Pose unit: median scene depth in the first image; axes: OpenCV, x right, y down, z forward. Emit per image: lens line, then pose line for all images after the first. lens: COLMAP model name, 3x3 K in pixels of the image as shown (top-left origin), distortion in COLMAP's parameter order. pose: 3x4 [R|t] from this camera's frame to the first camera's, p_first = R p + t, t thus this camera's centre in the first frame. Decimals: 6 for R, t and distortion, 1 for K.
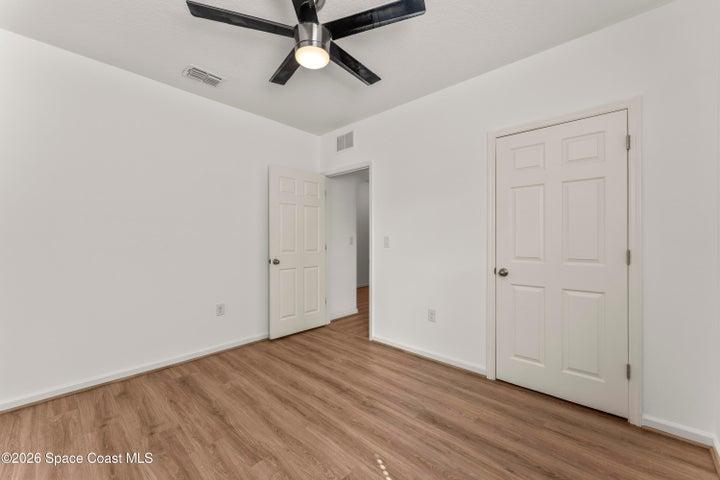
lens RADIAL K [[287.4, 0, 360.0], [0, 287.4, 240.0], [0, 0, 1]] dist [-0.000999, -0.000171]
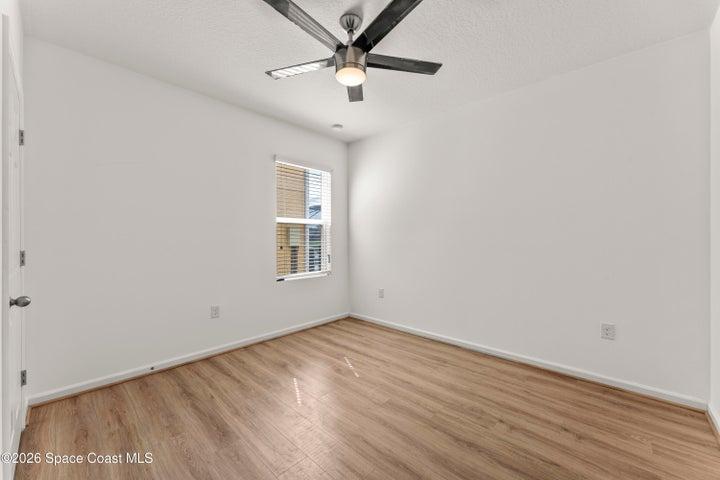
lens RADIAL K [[287.4, 0, 360.0], [0, 287.4, 240.0], [0, 0, 1]] dist [-0.000999, -0.000171]
pose [[-0.999861, 0.001621, 0.016616, -0.210837], [0.001621, 0.999999, 0.000017, -0.002244], [-0.016616, 0.000043, -0.999862, 2.021884]]
